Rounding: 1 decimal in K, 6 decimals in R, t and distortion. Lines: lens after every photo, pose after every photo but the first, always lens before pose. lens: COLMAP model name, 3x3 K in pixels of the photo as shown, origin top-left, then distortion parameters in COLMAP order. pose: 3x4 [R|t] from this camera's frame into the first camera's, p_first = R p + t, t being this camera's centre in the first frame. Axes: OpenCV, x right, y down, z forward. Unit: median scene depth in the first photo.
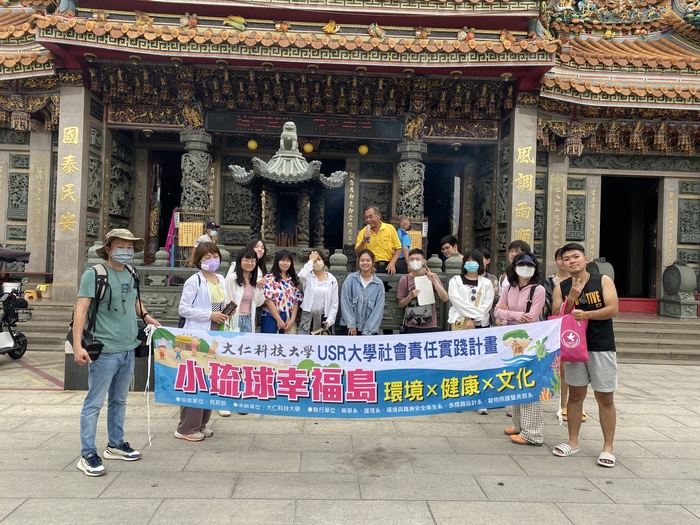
lens RADIAL K [[525.2, 0, 349.4], [0, 525.2, 260.1], [0, 0, 1]] dist [0.010235, -0.000196]
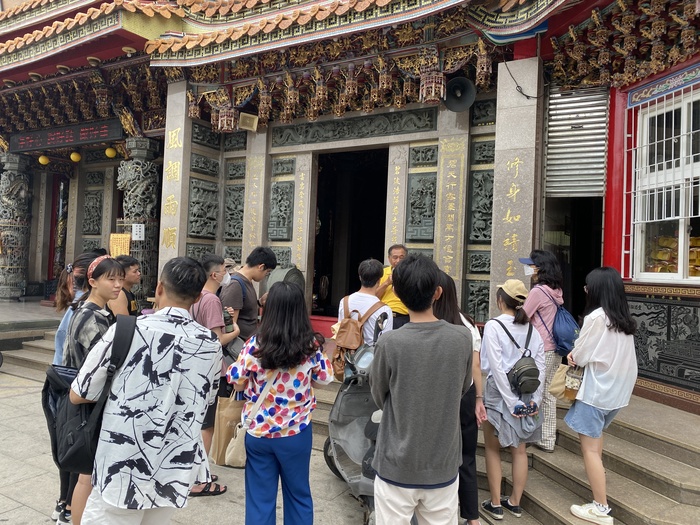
lens RADIAL K [[525.2, 0, 350.0], [0, 525.2, 259.0], [0, 0, 1]] dist [0.010235, -0.000196]
pose [[0.843047, -0.005624, -0.537810, 0.923721], [-0.017394, 0.999137, -0.037715, 0.017072], [0.537558, 0.041150, 0.842222, 0.407508]]
